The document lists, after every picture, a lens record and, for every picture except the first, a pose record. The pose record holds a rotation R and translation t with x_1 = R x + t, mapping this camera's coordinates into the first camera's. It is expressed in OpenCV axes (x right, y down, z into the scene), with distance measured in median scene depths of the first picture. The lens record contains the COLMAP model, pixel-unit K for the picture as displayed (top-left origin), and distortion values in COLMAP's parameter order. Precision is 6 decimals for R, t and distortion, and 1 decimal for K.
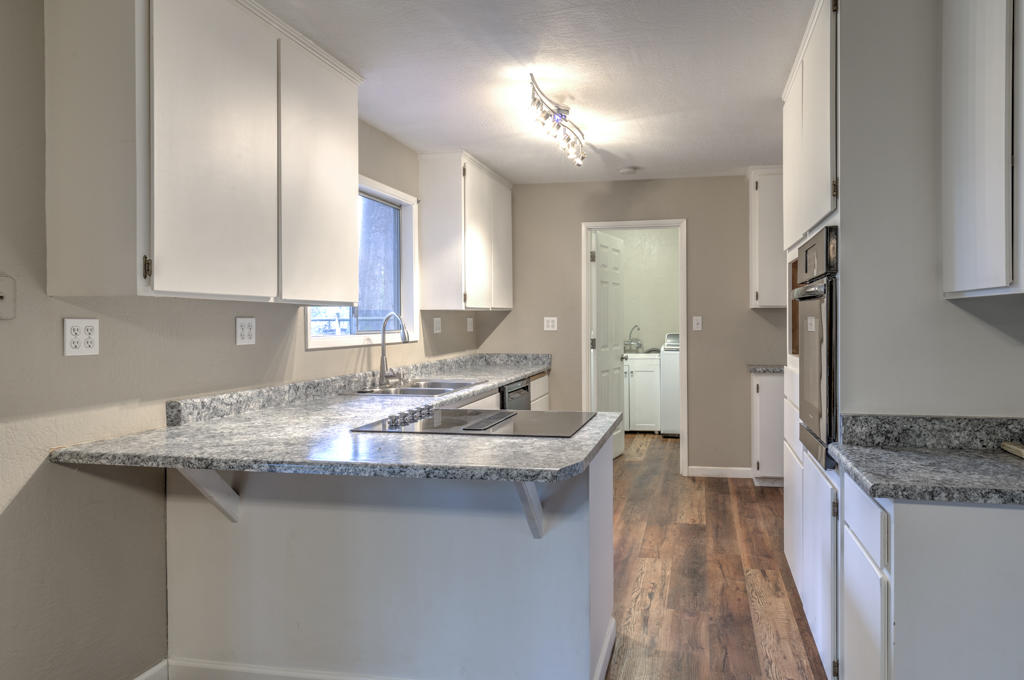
lens RADIAL K [[649.6, 0, 592.5], [0, 649.6, 327.6], [0, 0, 1]] dist [-0.000609, 0.000178]
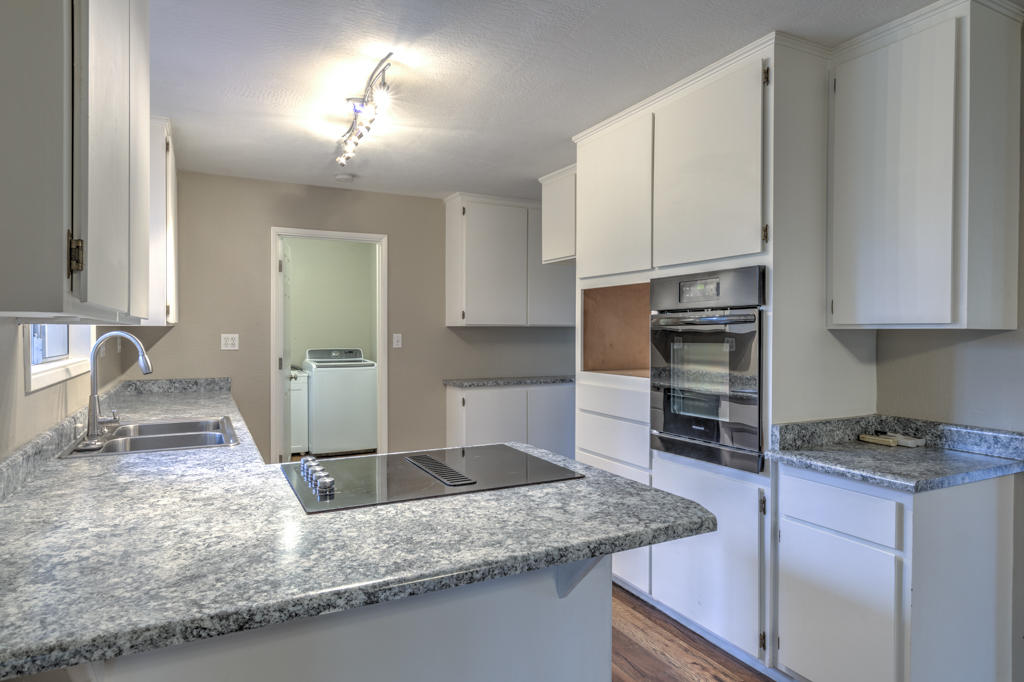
lens RADIAL K [[596.2, 0, 512.0], [0, 596.2, 341.0], [0, 0, 1]] dist [-0.001363, -0.001146]
pose [[0.797757, -0.005694, 0.602952, -0.336496], [0.003139, 0.999981, 0.005291, -0.013886], [-0.602971, -0.002328, 0.797760, 0.217271]]
